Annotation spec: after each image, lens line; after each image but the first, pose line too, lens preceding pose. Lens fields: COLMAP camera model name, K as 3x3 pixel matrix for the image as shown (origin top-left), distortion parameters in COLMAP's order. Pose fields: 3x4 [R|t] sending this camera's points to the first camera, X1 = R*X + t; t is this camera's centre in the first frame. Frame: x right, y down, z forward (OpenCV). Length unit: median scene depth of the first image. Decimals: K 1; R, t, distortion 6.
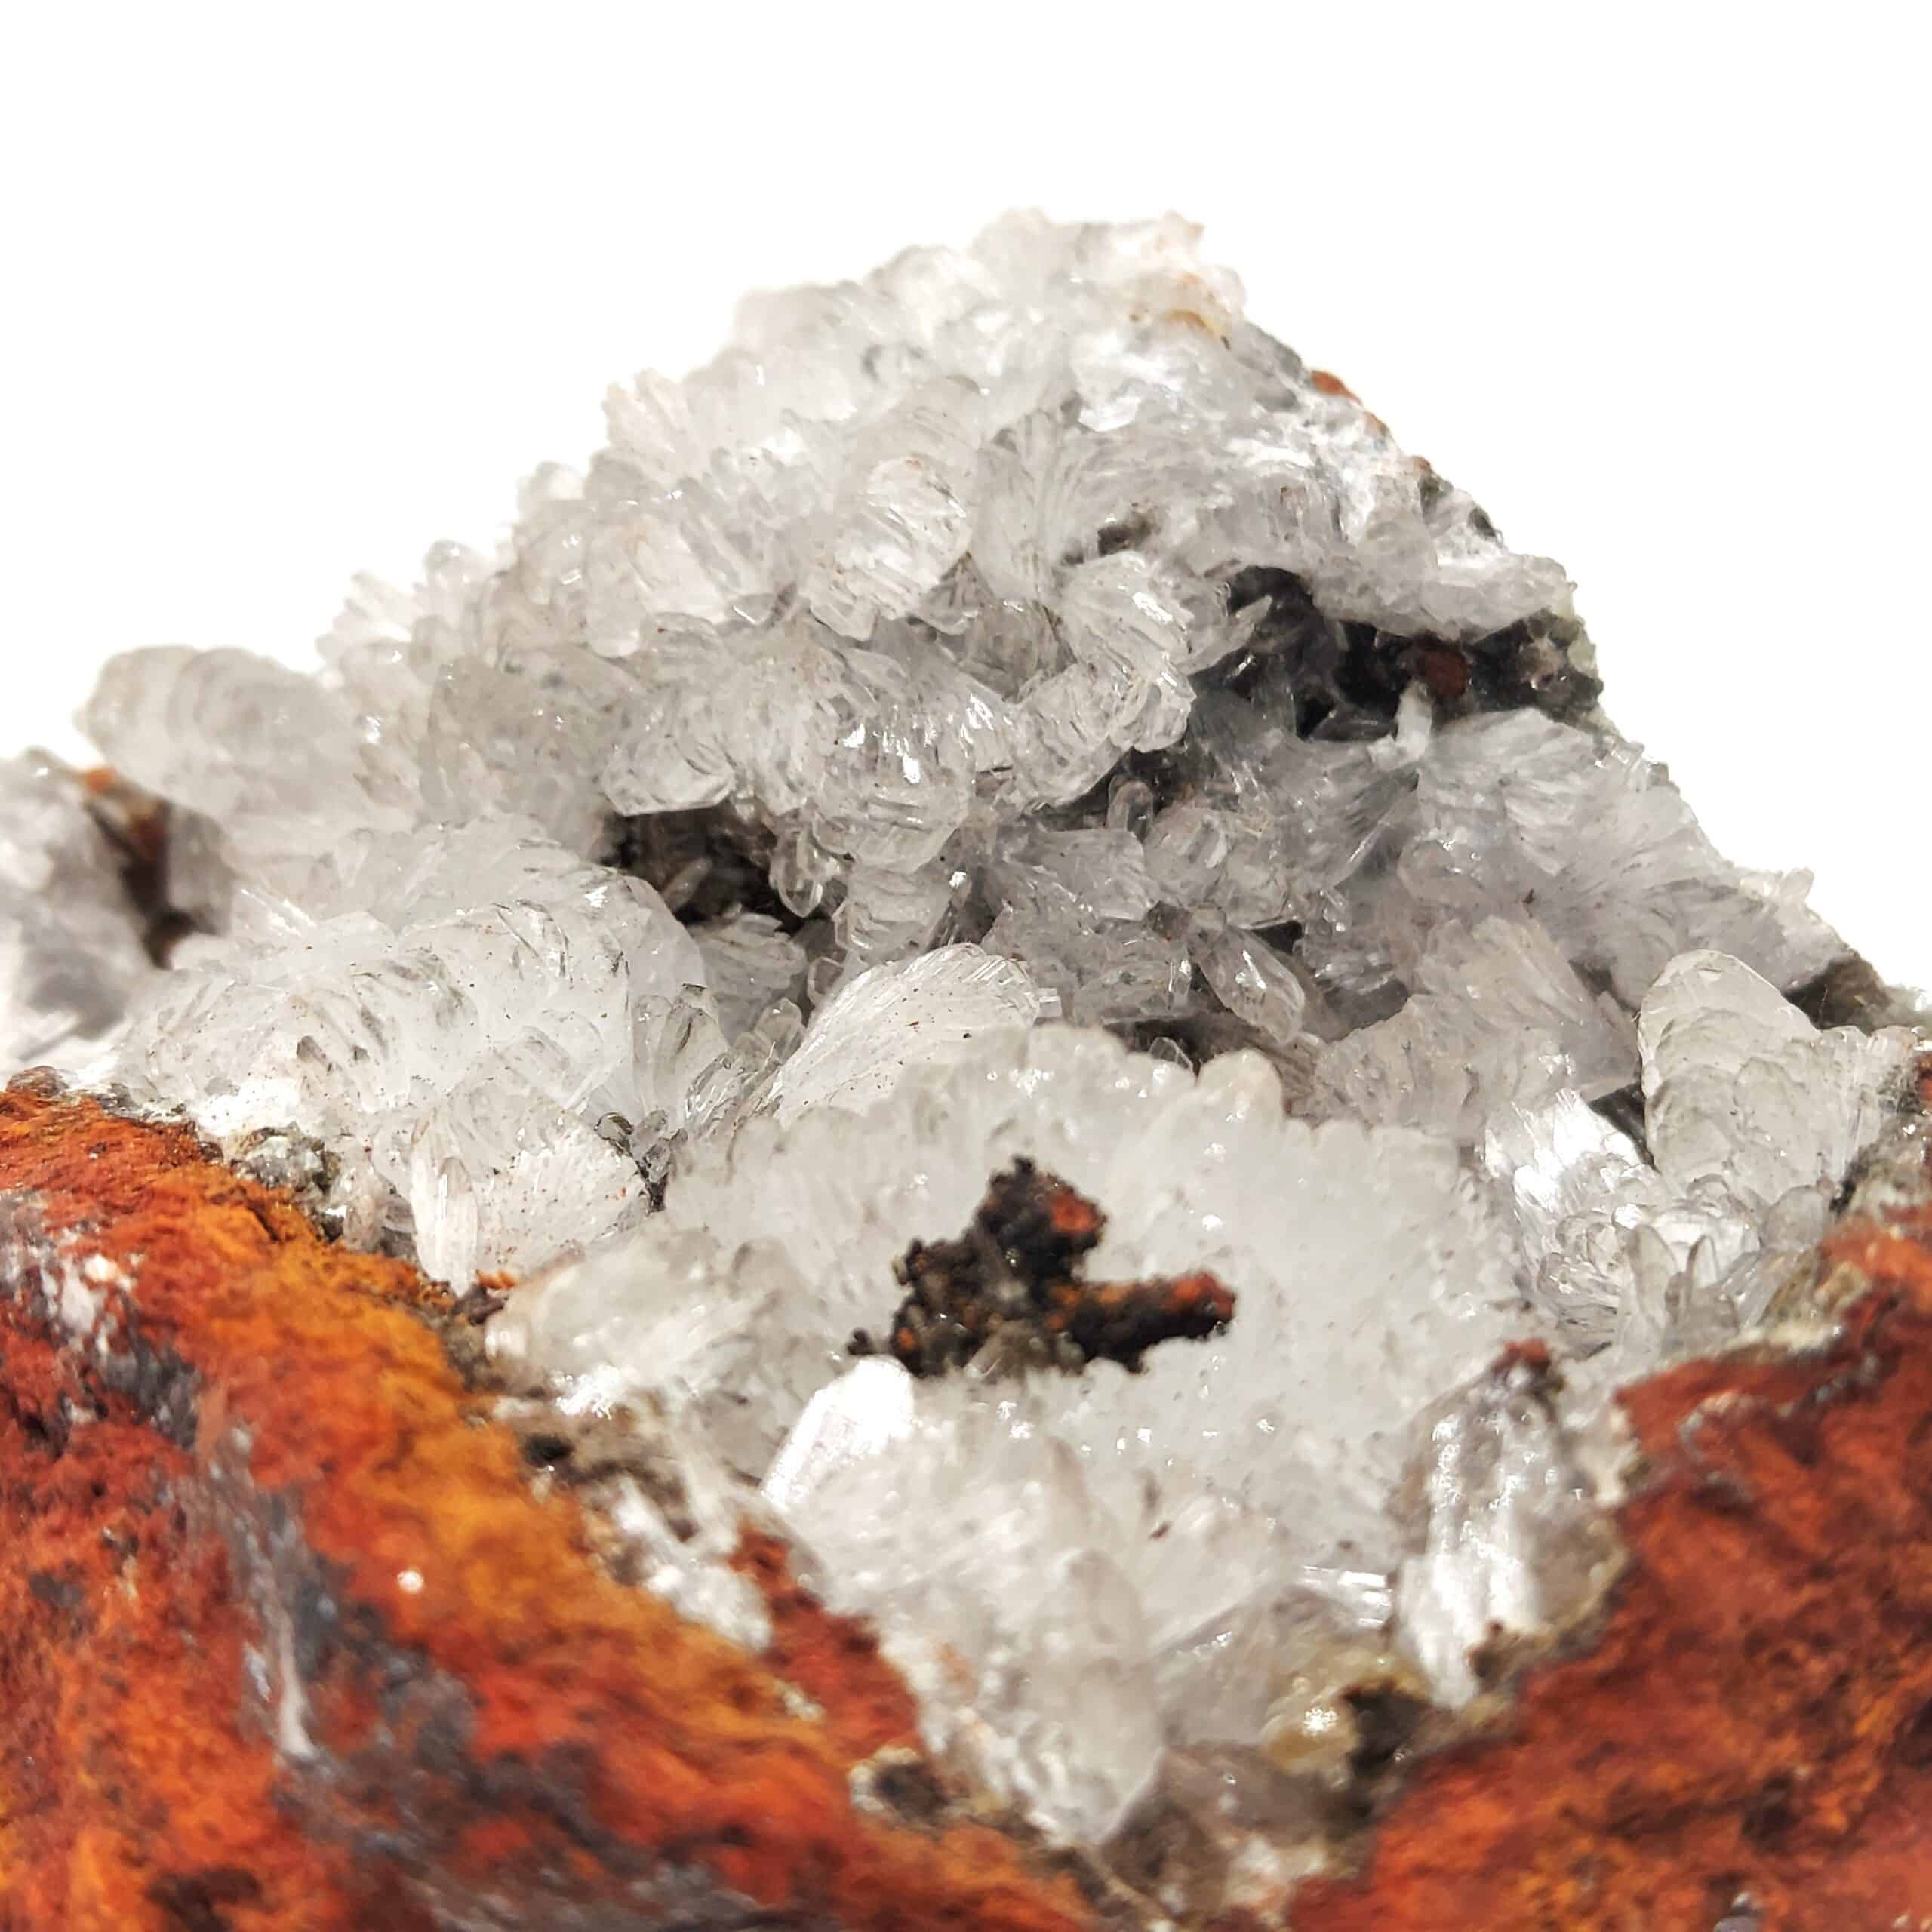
lens RADIAL K [[3971.4, 0, 966.0], [0, 3971.4, 966.0], [0, 0, 1]] dist [-0.023908, -0.020209]
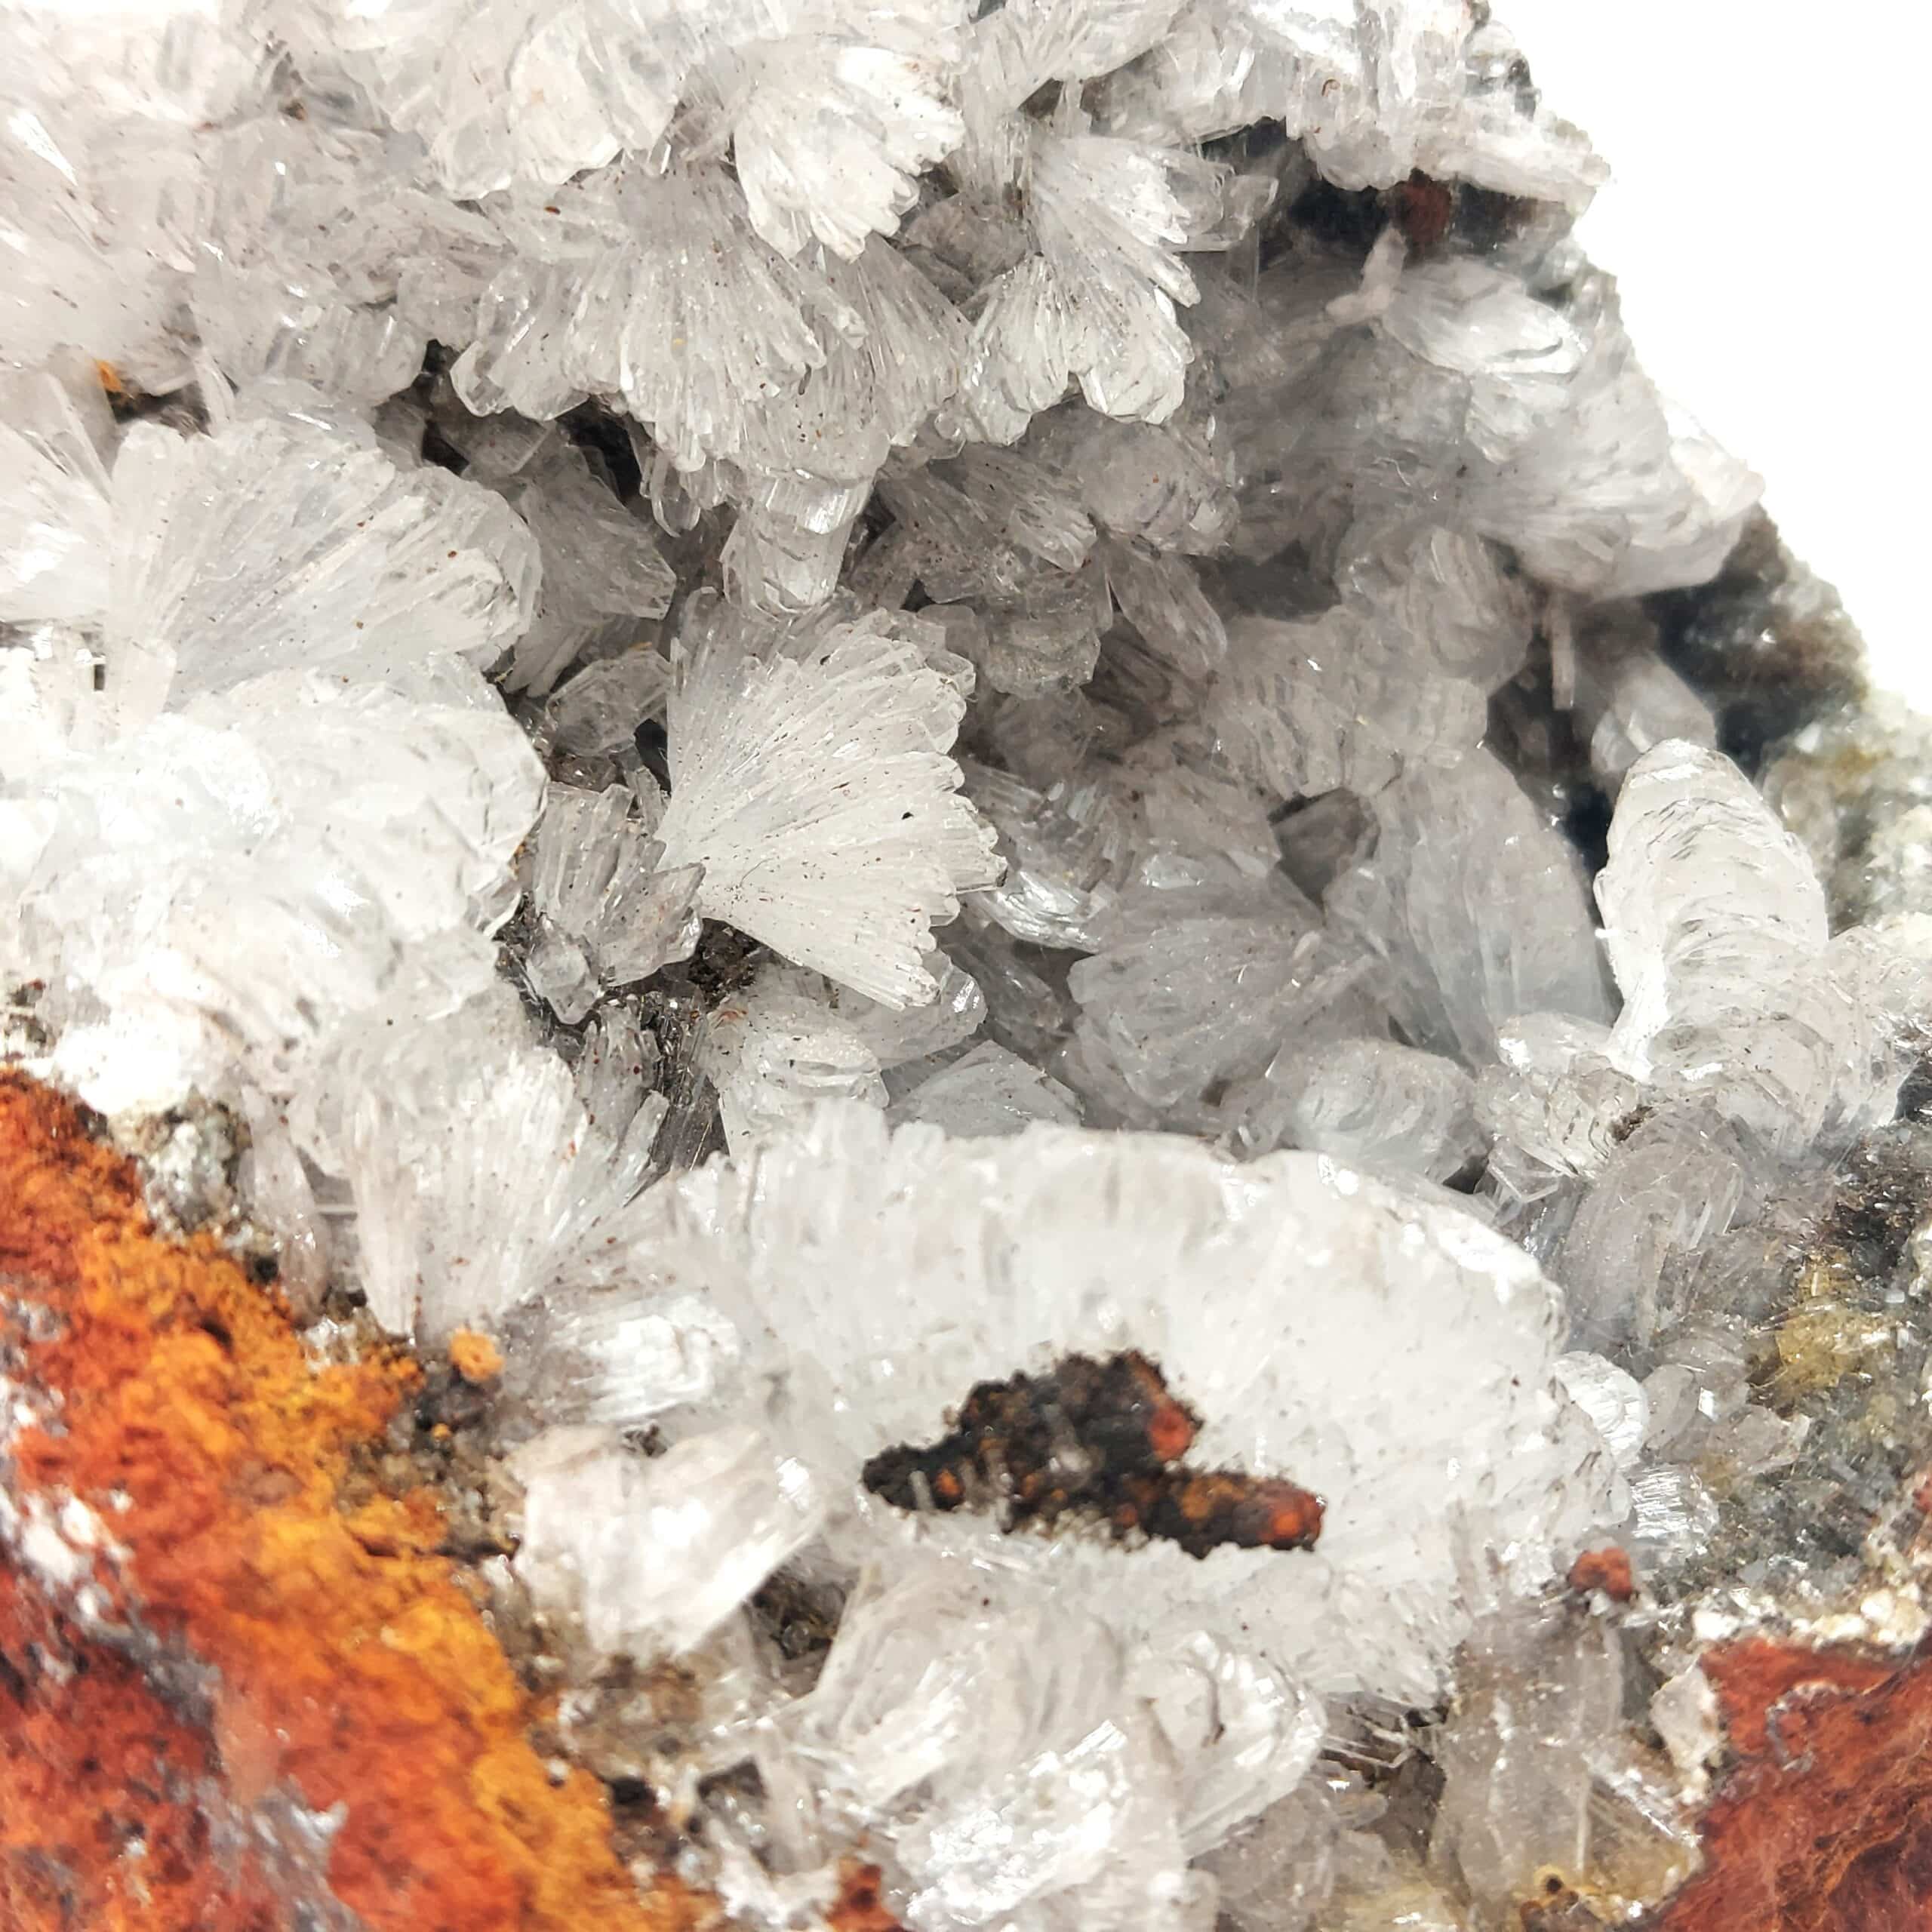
lens RADIAL K [[3971.4, 0, 966.0], [0, 3971.4, 966.0], [0, 0, 1]] dist [-0.023908, -0.020209]
pose [[0.958945, 0.013280, 0.283279, -0.279710], [-0.172045, 0.821326, 0.543897, -0.515017], [-0.225442, -0.570304, 0.789892, 0.361199]]
